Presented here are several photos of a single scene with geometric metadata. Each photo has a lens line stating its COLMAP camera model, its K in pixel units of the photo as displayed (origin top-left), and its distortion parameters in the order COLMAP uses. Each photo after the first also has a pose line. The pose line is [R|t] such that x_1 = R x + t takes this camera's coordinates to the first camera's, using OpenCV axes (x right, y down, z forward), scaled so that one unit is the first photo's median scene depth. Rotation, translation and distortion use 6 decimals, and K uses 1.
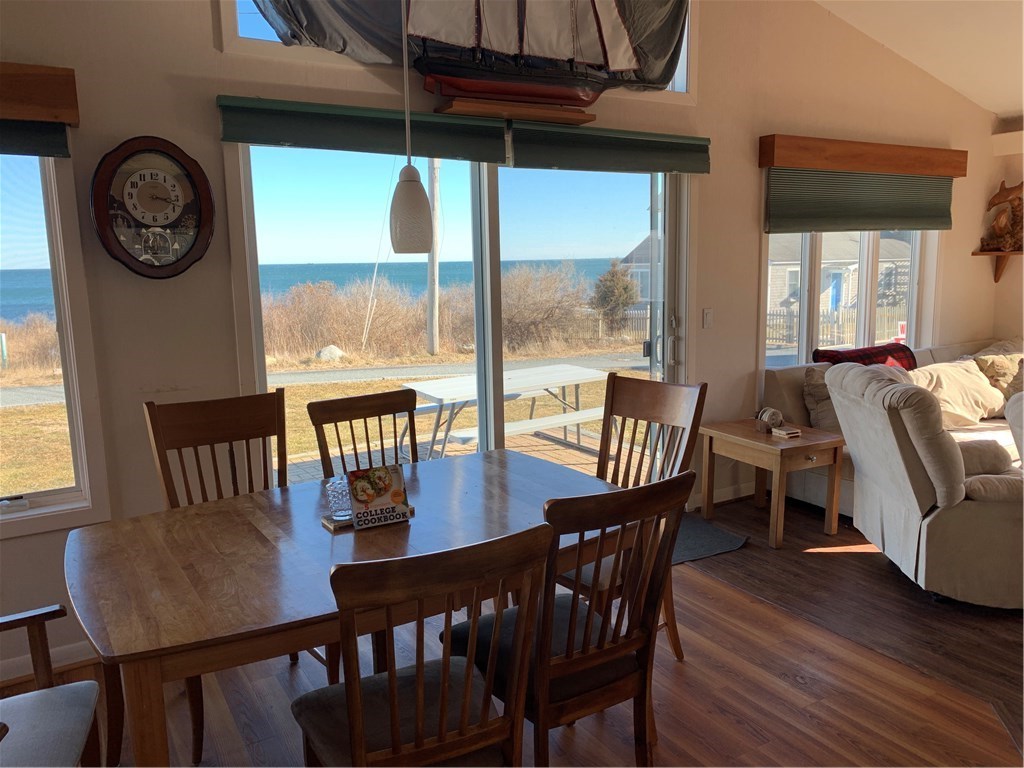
lens RADIAL K [[795.7, 0, 503.5], [0, 795.7, 382.1], [0, 0, 1]] dist [0.007500, 0.001867]
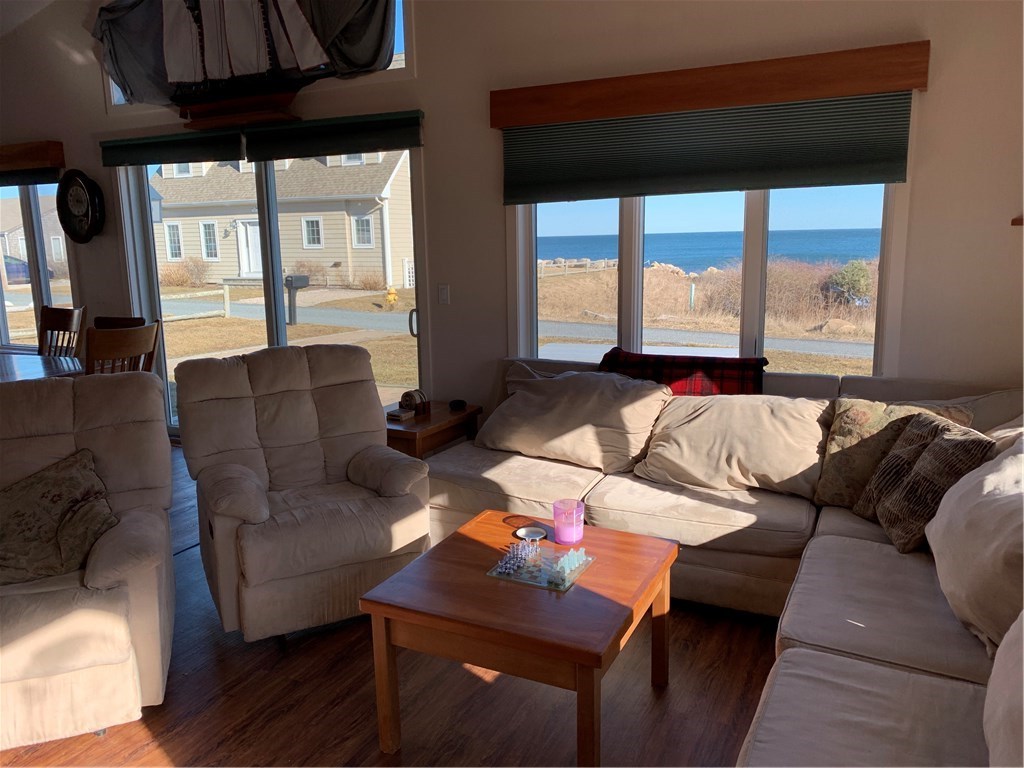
lens RADIAL K [[795.7, 0, 503.5], [0, 795.7, 382.1], [0, 0, 1]] dist [0.007500, 0.001867]
pose [[0.523011, 0.165217, -0.836160, 1.309579], [-0.123130, 0.985388, 0.117686, -0.112590], [0.843385, 0.041405, 0.535712, 0.628544]]
